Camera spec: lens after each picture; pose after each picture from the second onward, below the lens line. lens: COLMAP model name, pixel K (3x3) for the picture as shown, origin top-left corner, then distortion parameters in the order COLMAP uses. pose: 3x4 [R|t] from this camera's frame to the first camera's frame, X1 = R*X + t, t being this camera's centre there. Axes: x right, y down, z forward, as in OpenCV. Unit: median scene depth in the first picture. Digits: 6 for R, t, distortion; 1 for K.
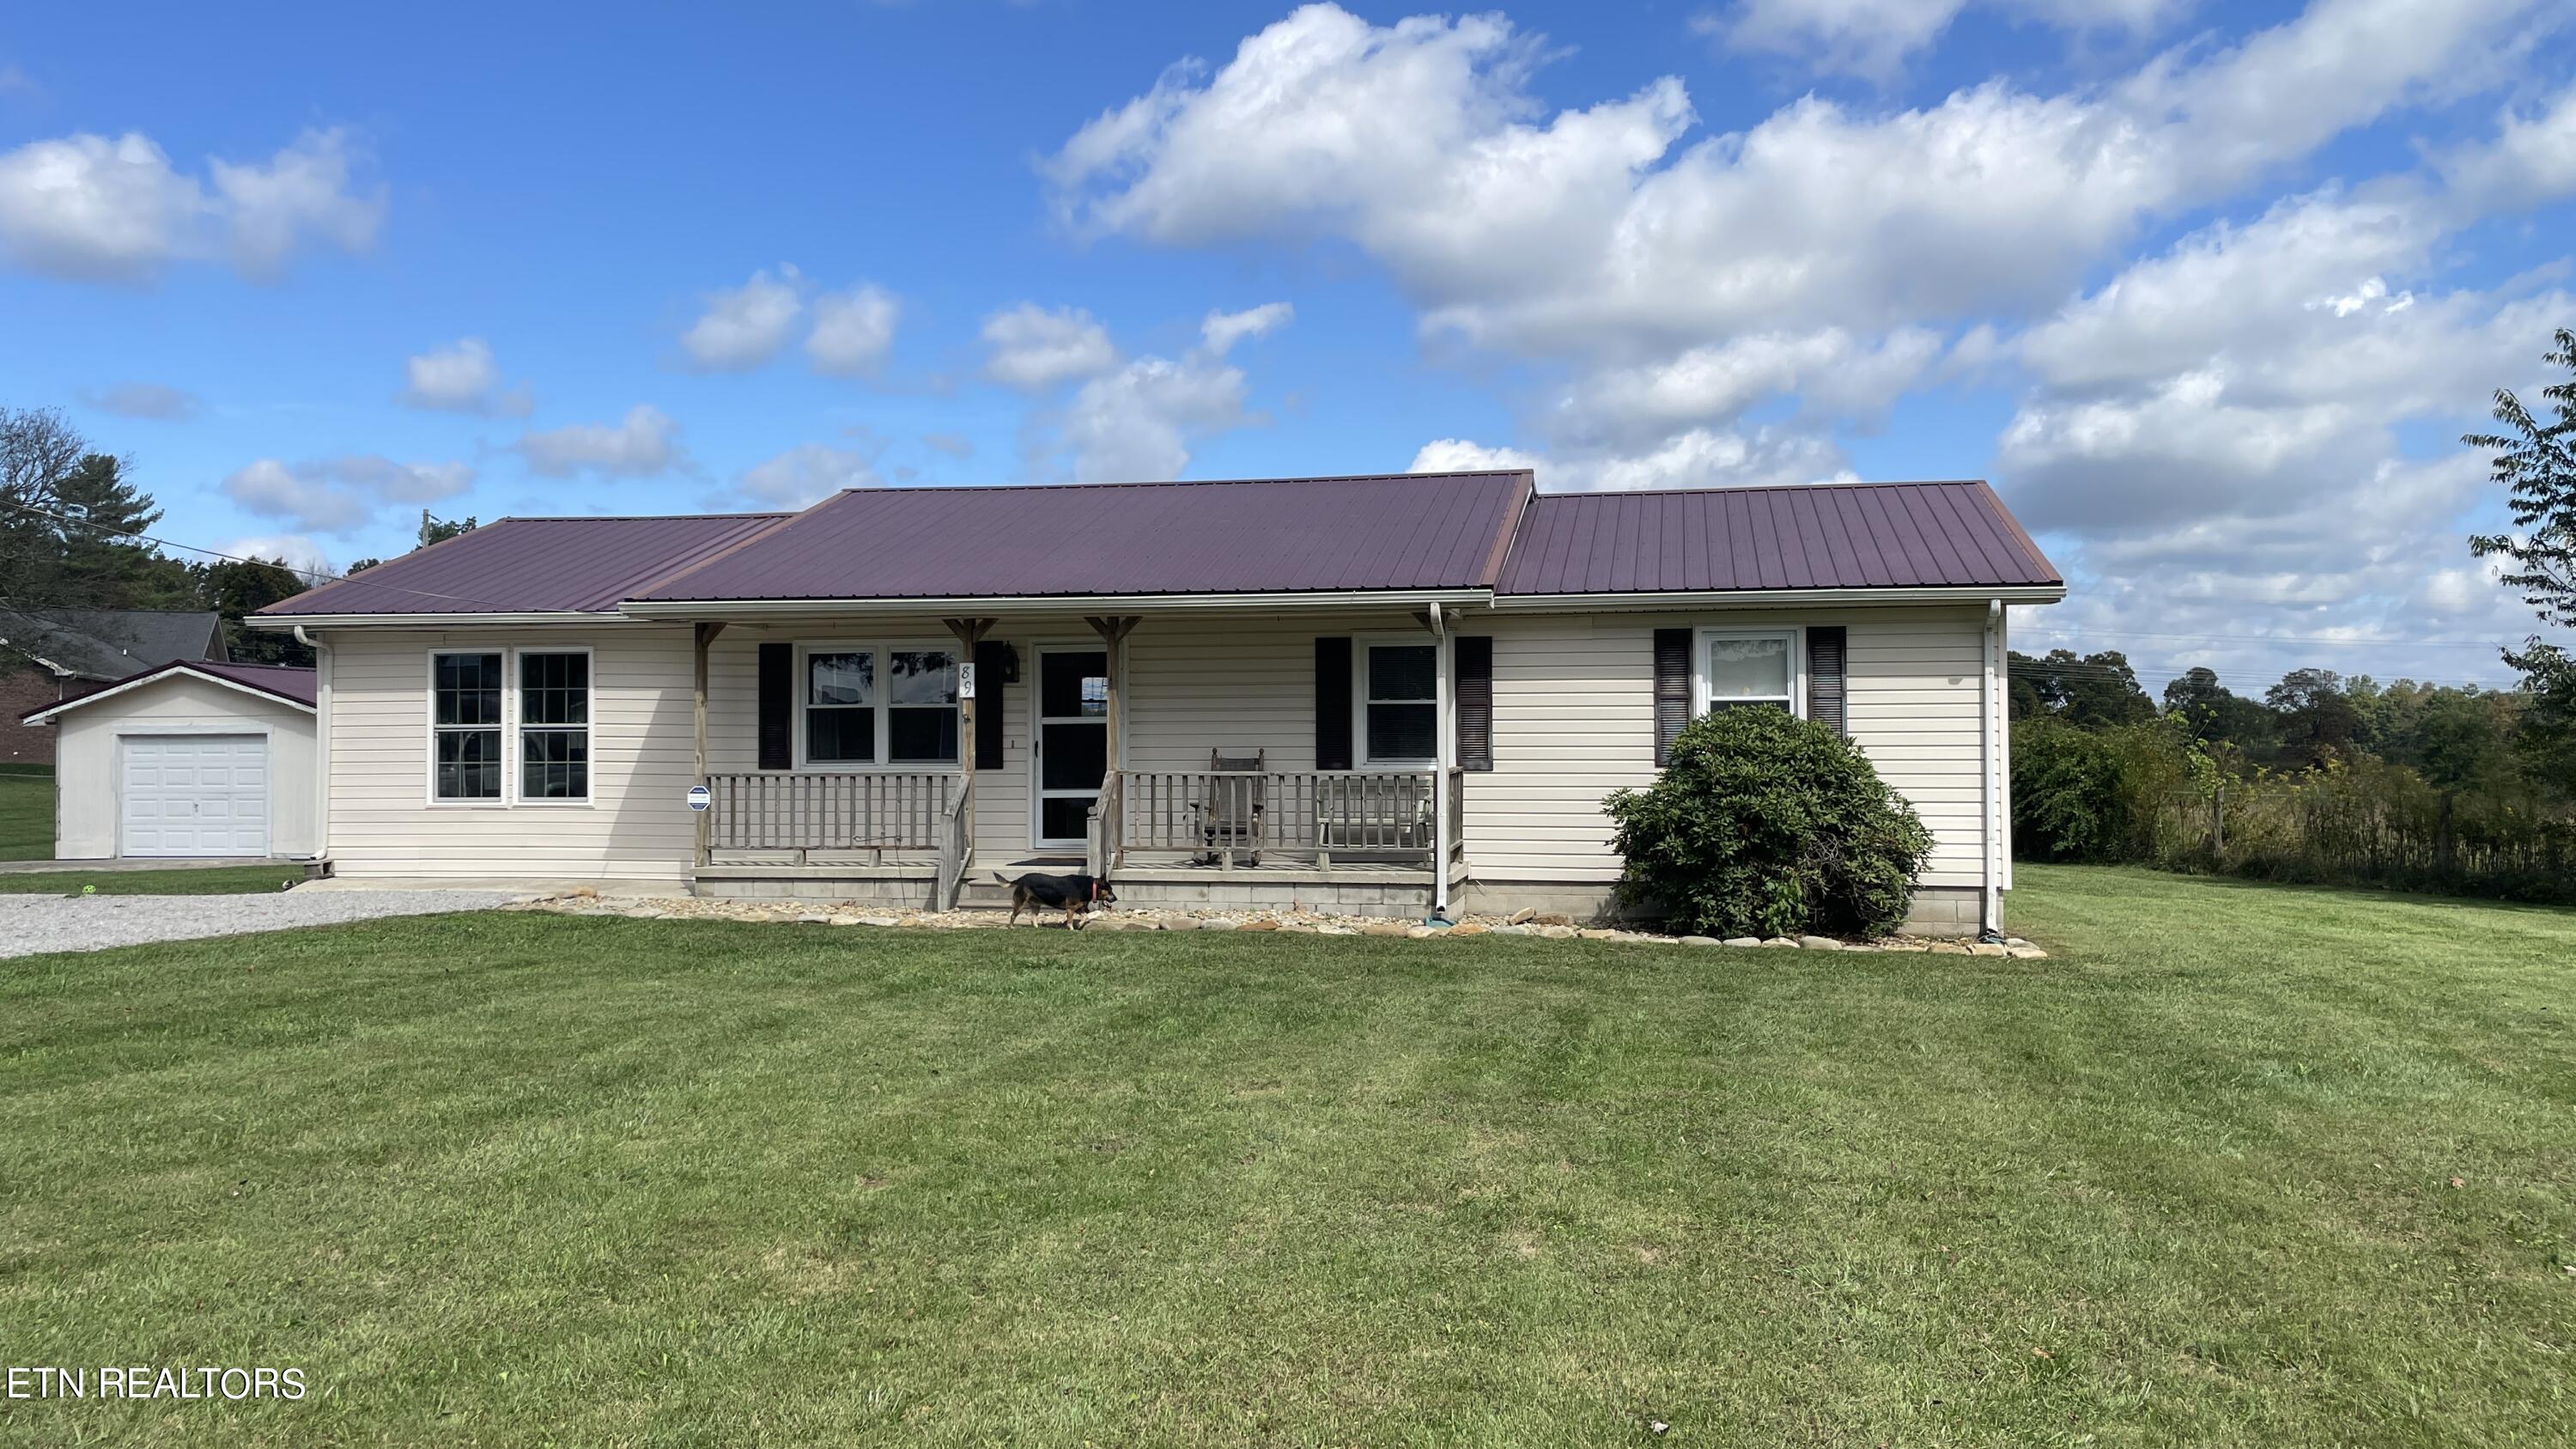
lens RADIAL K [[1954.9, 0, 1302.6], [0, 1954.9, 722.3], [0, 0, 1]] dist [0.089463, -0.122748]
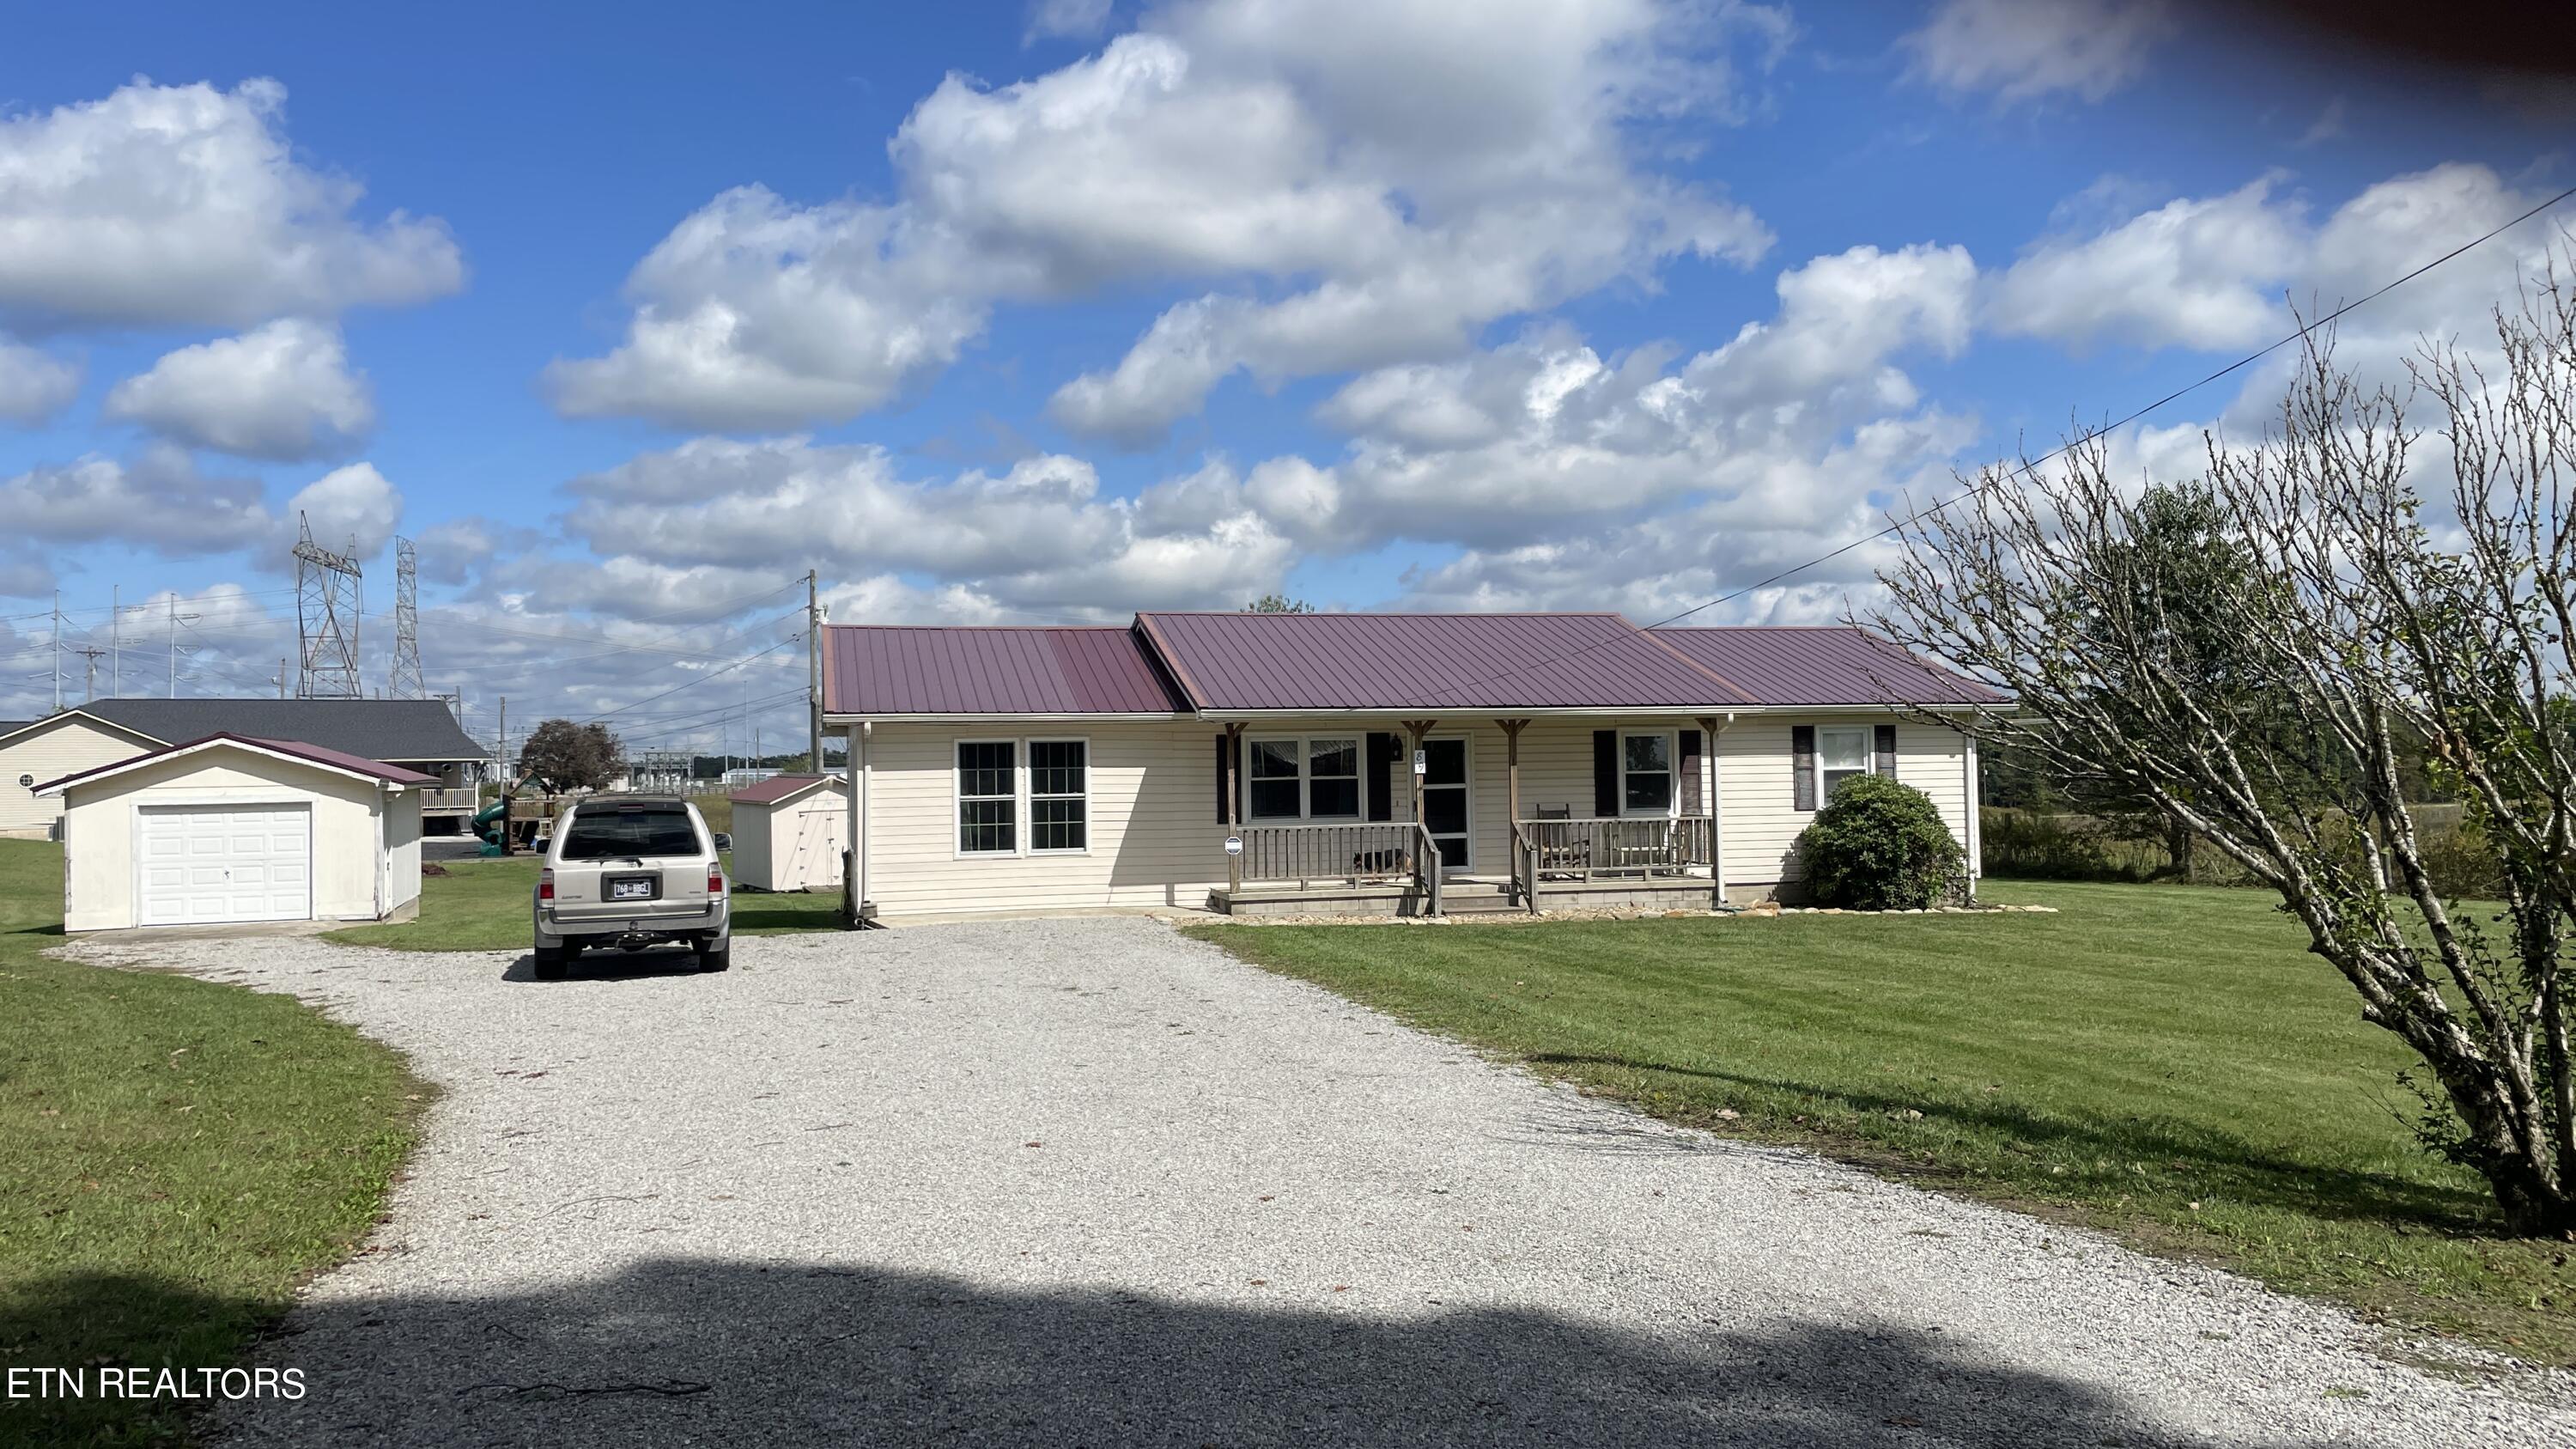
lens RADIAL K [[1954.9, 0, 1302.6], [0, 1954.9, 722.3], [0, 0, 1]] dist [0.089463, -0.122748]
pose [[0.912449, -0.001596, 0.409187, -0.836637], [0.008678, 0.999843, -0.015453, -0.028369], [-0.409098, 0.017651, 0.912320, -0.315908]]
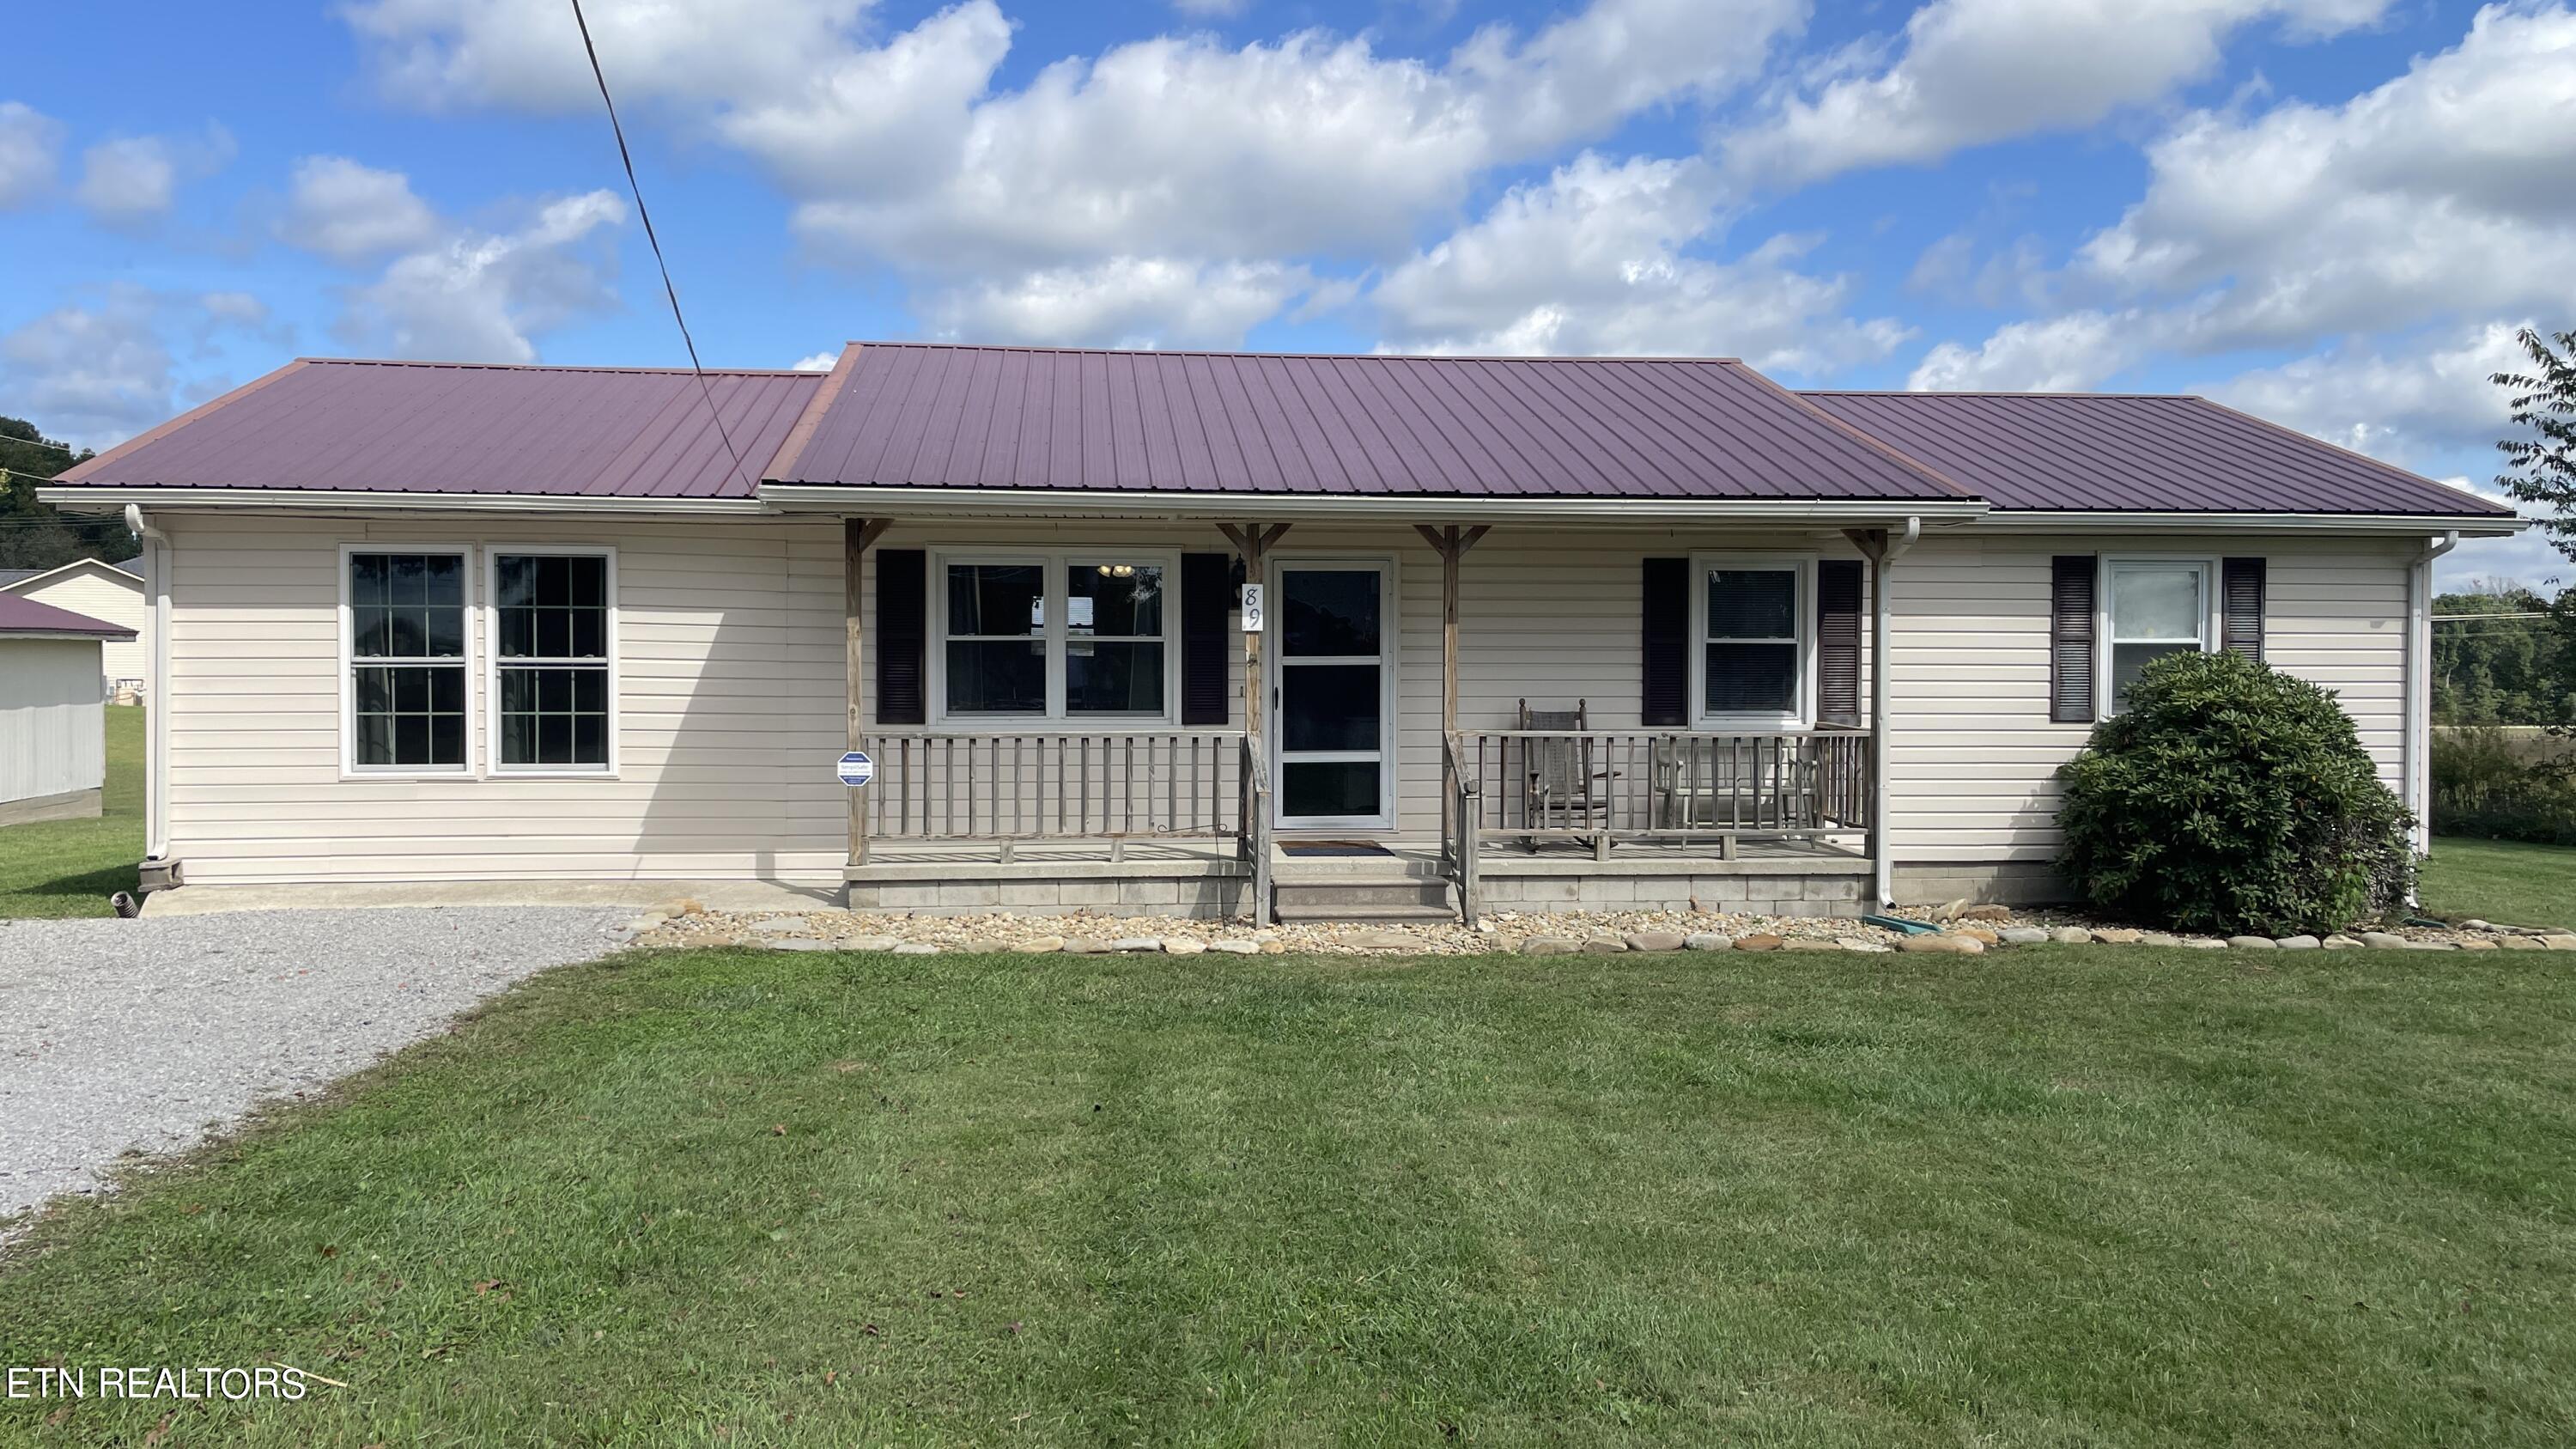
lens RADIAL K [[1954.9, 0, 1302.6], [0, 1954.9, 722.3], [0, 0, 1]] dist [0.089463, -0.122748]
pose [[0.958092, -0.002582, 0.286449, -0.351520], [-0.010054, 0.999040, 0.042630, -0.009480], [-0.286284, -0.043723, 0.957147, 0.281902]]
